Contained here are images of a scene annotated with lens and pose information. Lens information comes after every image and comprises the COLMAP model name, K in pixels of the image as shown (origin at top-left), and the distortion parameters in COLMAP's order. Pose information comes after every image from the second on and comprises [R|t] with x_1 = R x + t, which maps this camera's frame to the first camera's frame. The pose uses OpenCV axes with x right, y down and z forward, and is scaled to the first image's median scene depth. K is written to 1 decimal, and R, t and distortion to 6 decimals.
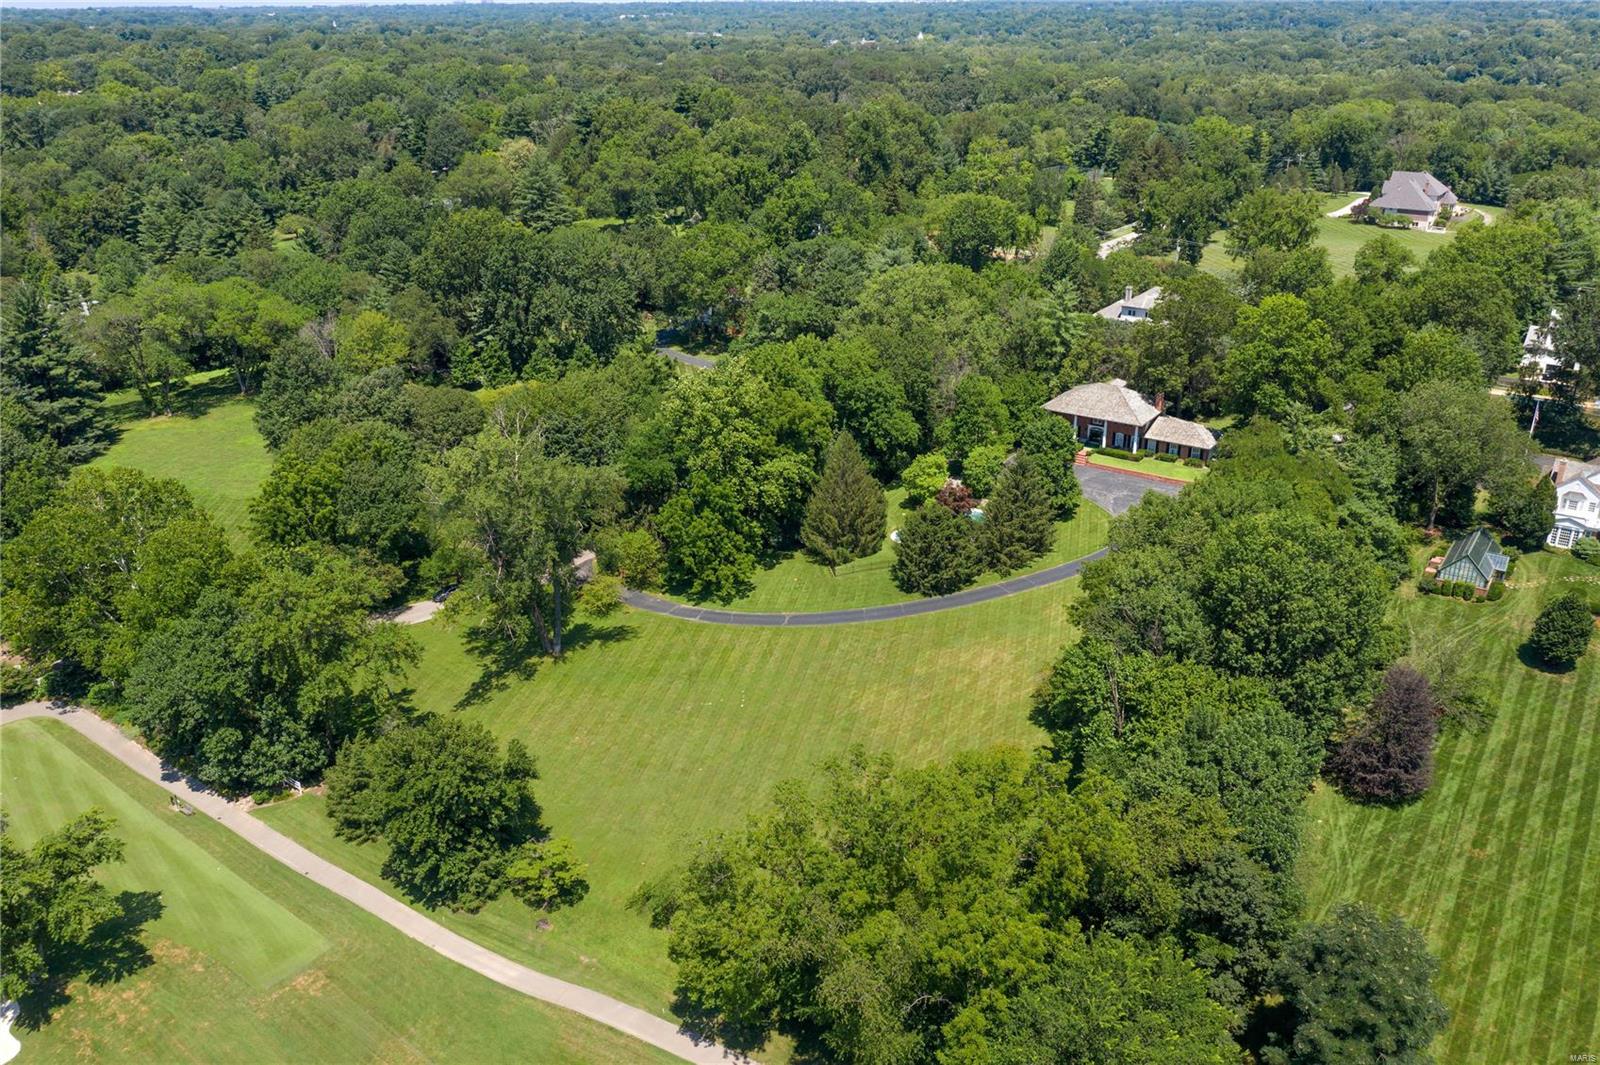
lens RADIAL K [[1279.8, 0, 793.0], [0, 1279.8, 537.4], [0, 0, 1]] dist [-0.006953, 0.000244]
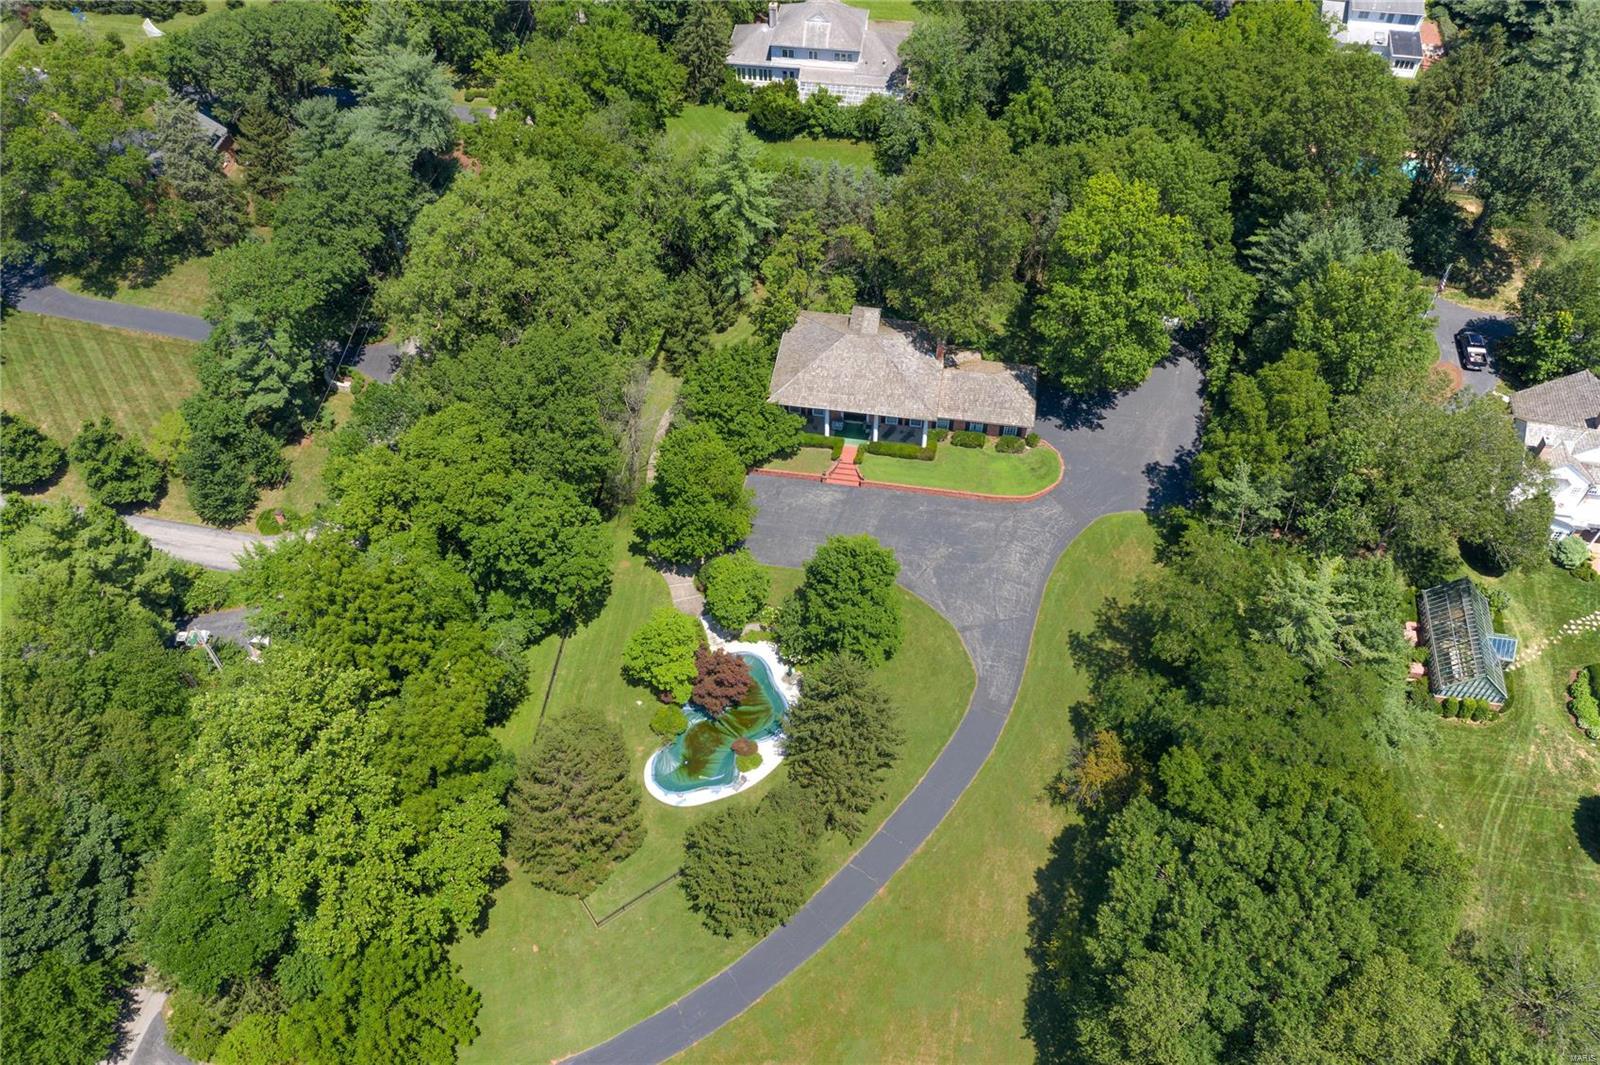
lens RADIAL K [[1279.8, 0, 793.7], [0, 1279.8, 536.5], [0, 0, 1]] dist [-0.006953, 0.000244]
pose [[0.902866, -0.336682, 0.267354, 0.015904], [0.172480, 0.853290, 0.492084, -0.404896], [-0.393806, -0.398173, 0.828477, 0.515833]]
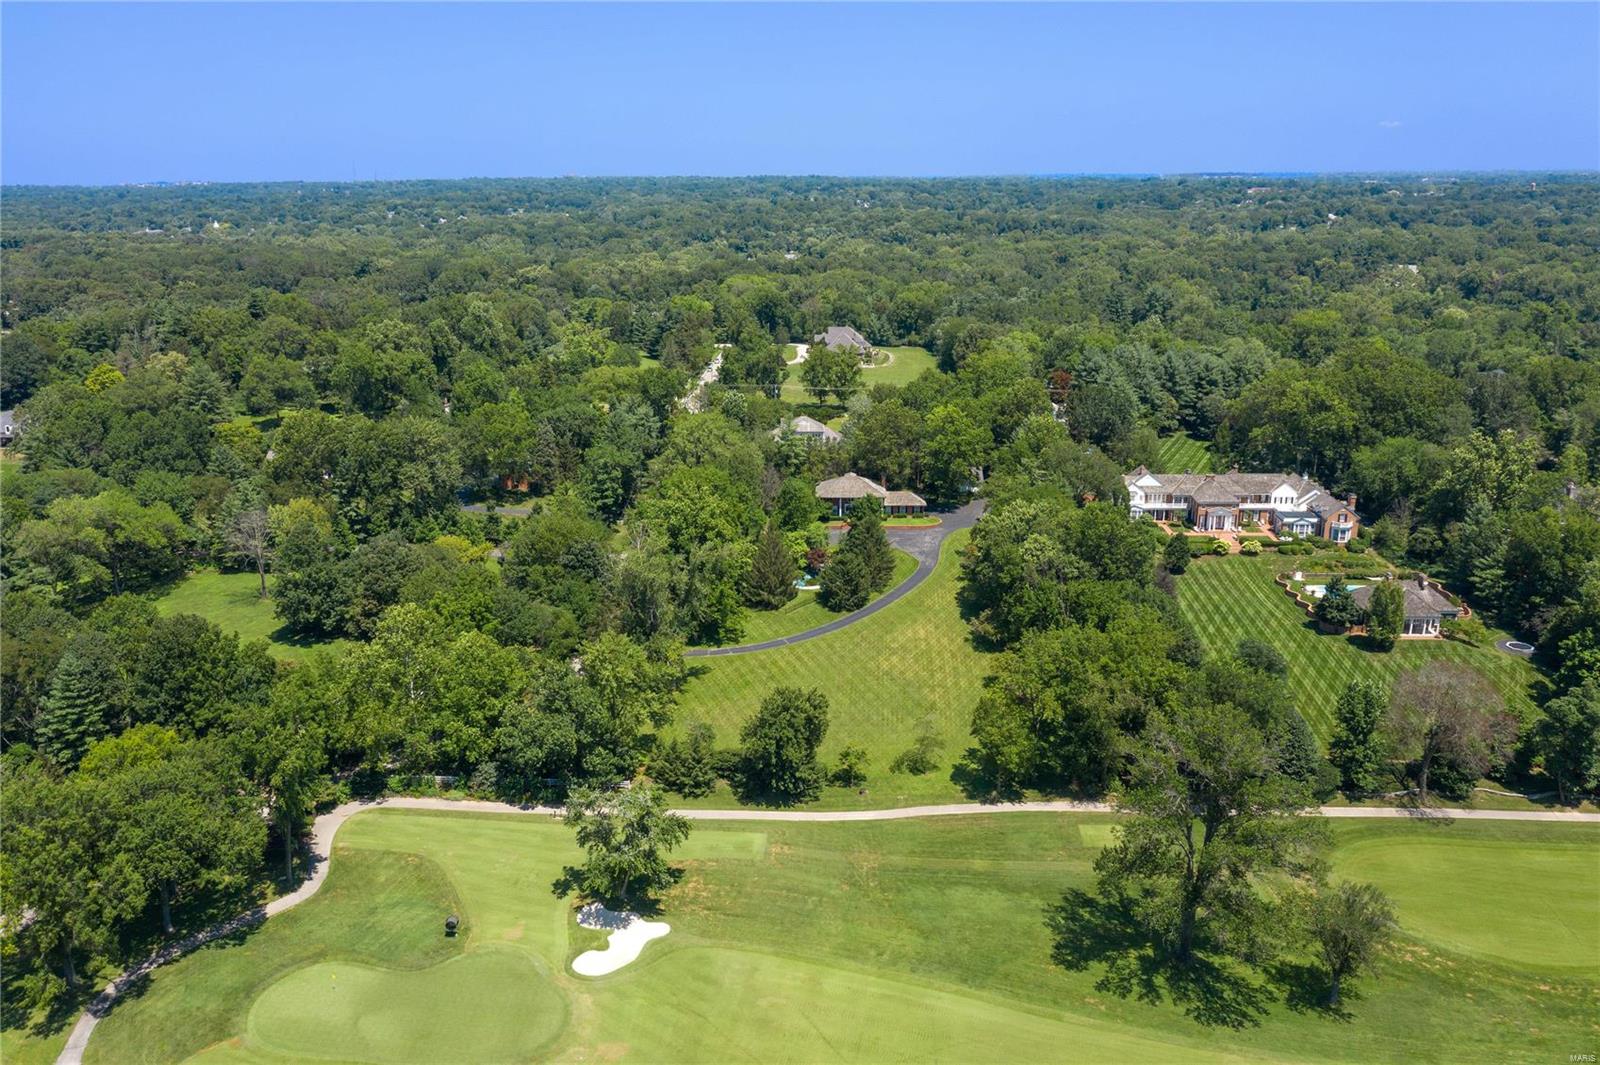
lens RADIAL K [[1279.8, 0, 791.7], [0, 1279.8, 546.9], [0, 0, 1]] dist [-0.006953, 0.000244]
pose [[0.840342, -0.153893, 0.519753, -0.714807], [0.213233, 0.975398, -0.055953, 0.038614], [-0.498355, 0.157848, 0.852482, -0.295806]]
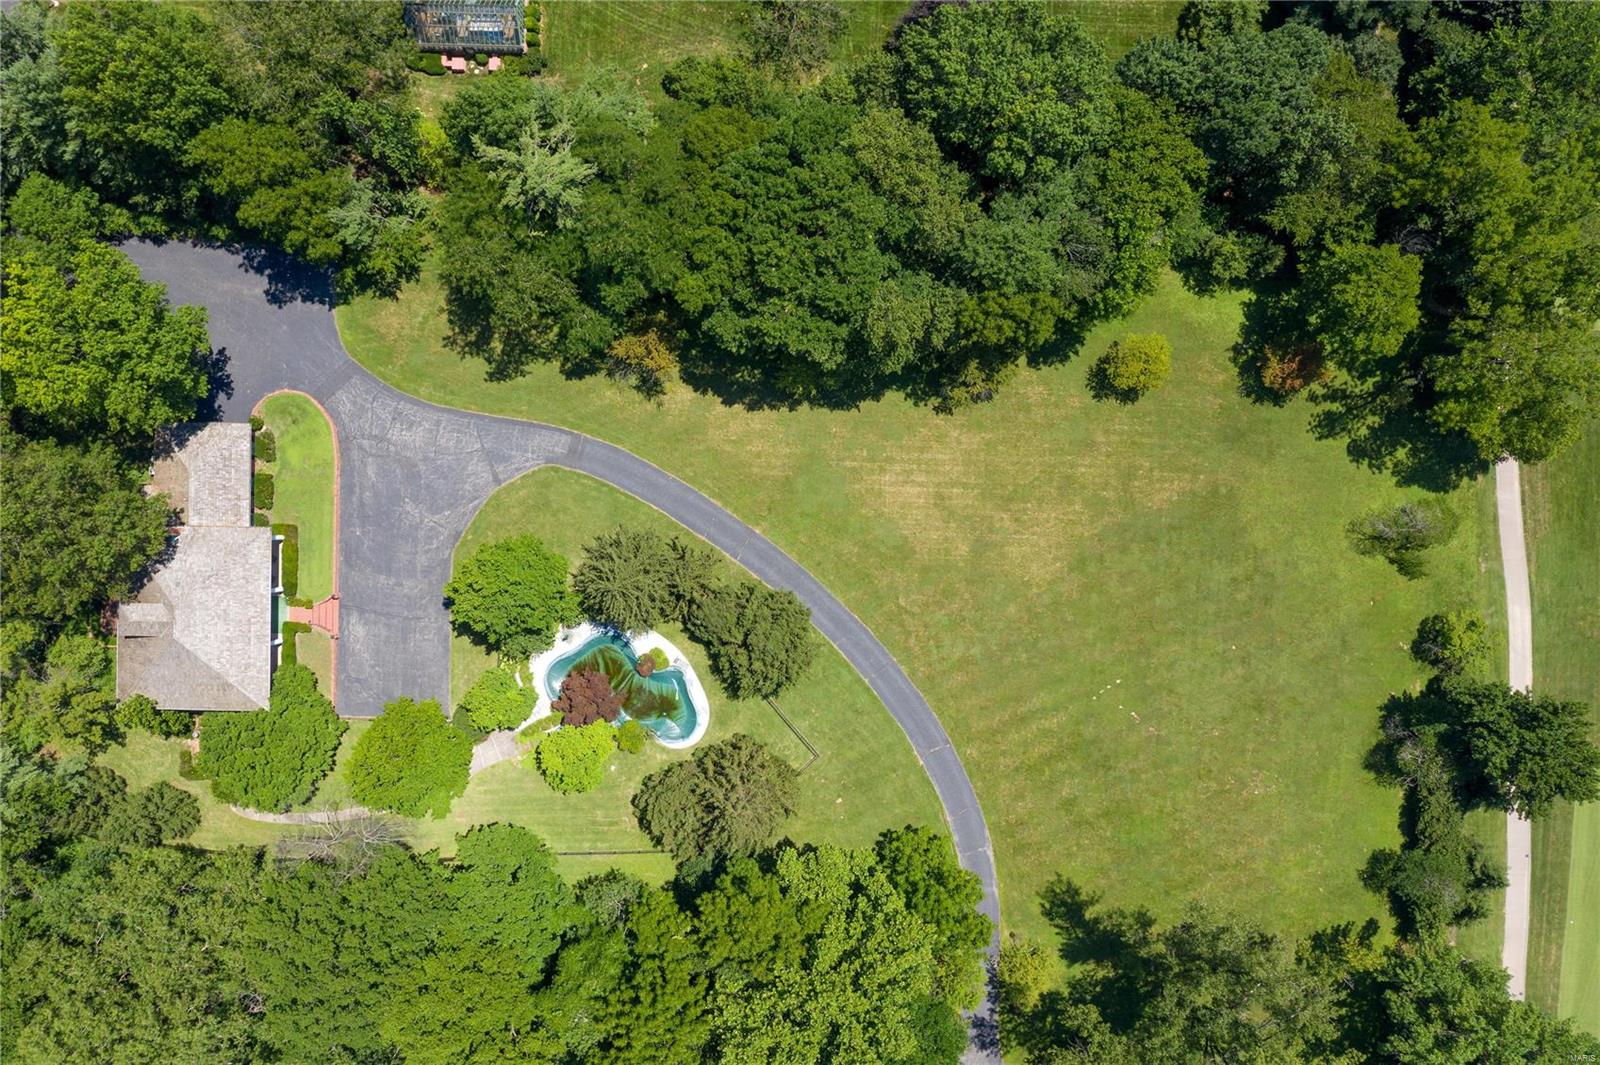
lens RADIAL K [[1279.8, 0, 797.1], [0, 1279.8, 542.9], [0, 0, 1]] dist [-0.006953, 0.000244]
pose [[-0.556075, -0.831008, -0.014355, 0.150068], [0.317780, -0.228540, 0.920209, -0.625233], [-0.767982, 0.507144, 0.391163, 0.632327]]
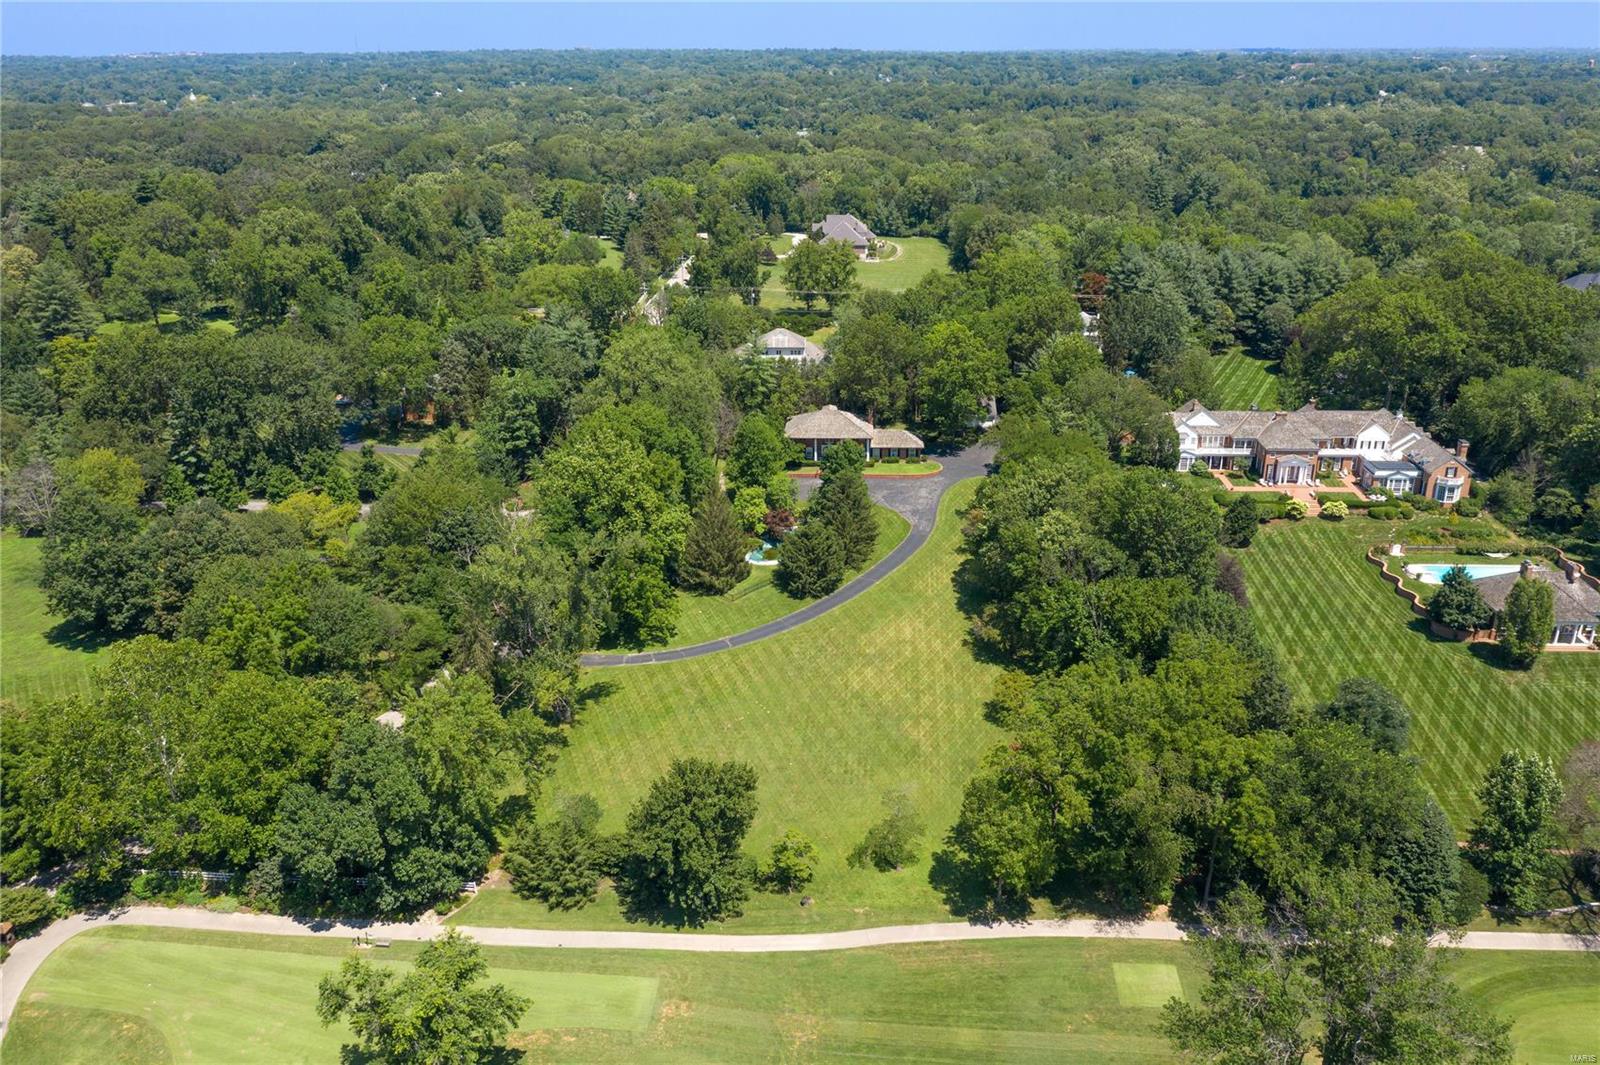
lens RADIAL K [[1279.8, 0, 815.7], [0, 1279.8, 542.7], [0, 0, 1]] dist [-0.006953, 0.000244]
pose [[0.840865, -0.193697, 0.505399, -0.467863], [0.208928, 0.977557, 0.027047, -0.036094], [-0.499295, 0.082849, 0.862462, -0.043682]]
